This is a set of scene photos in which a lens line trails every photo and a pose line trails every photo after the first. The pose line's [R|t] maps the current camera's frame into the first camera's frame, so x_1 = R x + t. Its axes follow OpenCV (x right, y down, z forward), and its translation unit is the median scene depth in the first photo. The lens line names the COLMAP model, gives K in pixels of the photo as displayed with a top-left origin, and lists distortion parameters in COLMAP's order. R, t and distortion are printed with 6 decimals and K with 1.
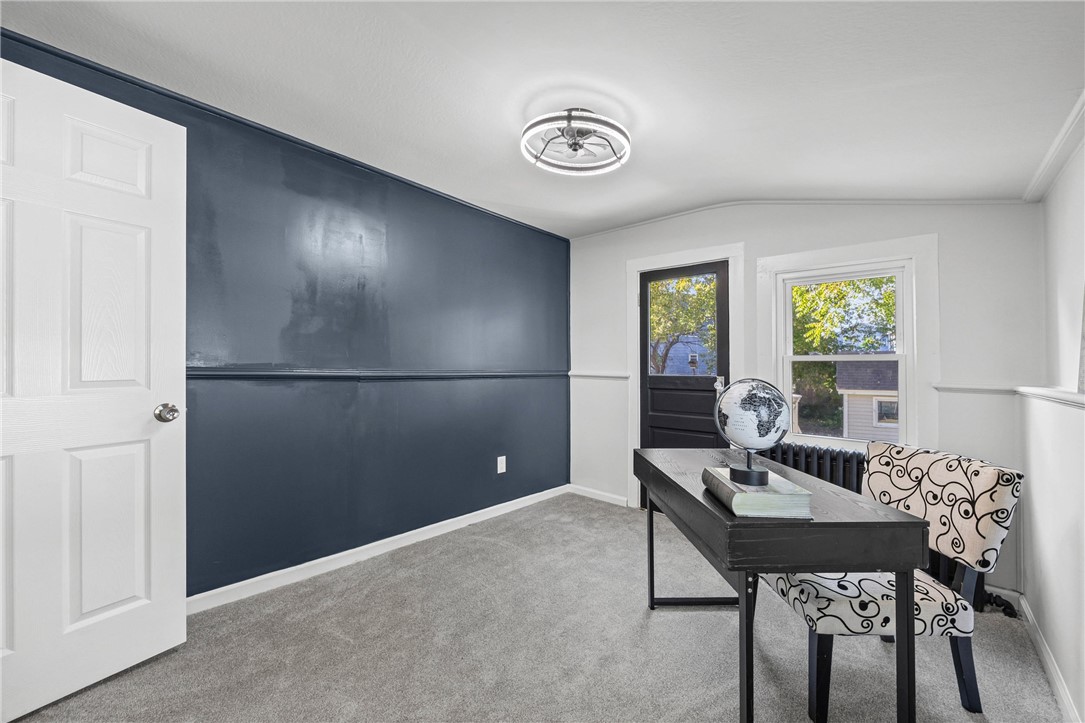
lens RADIAL K [[432.9, 0, 542.9], [0, 432.9, 362.6], [0, 0, 1]] dist [0.000032, 0.000001]
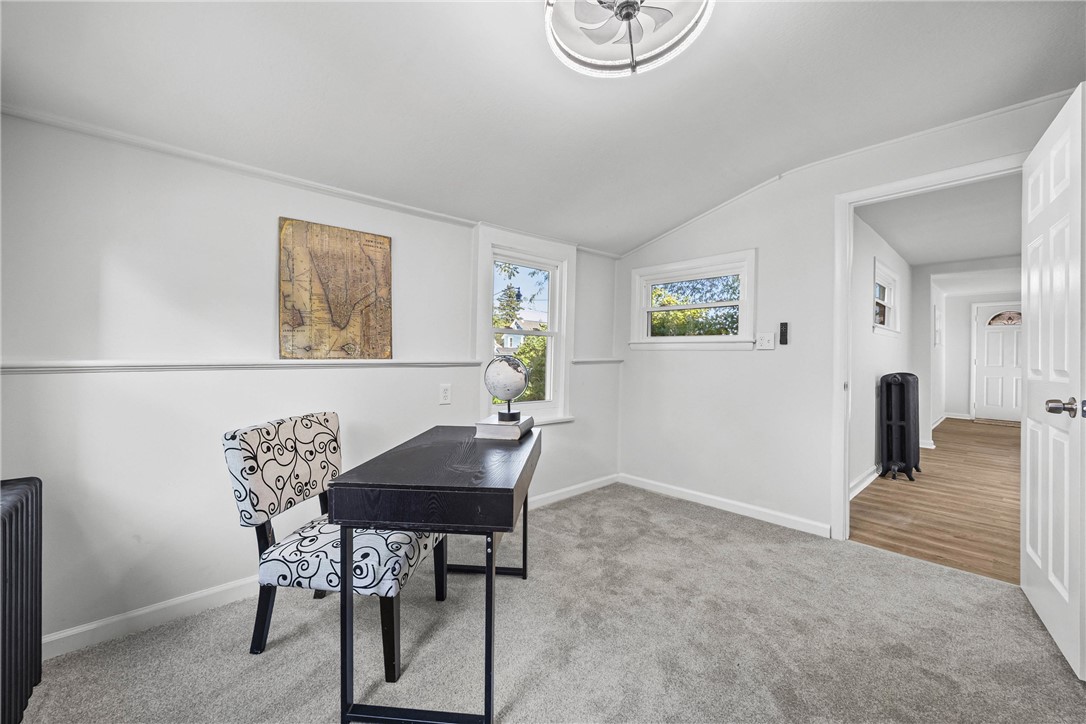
lens RADIAL K [[433.3, 0, 542.7], [0, 433.3, 356.4], [0, 0, 1]] dist [0.000032, 0.000001]
pose [[-0.993826, -0.003666, 0.110887, 0.147835], [-0.003891, 0.999991, -0.001807, 0.046272], [-0.110879, -0.002227, -0.993831, 2.043476]]
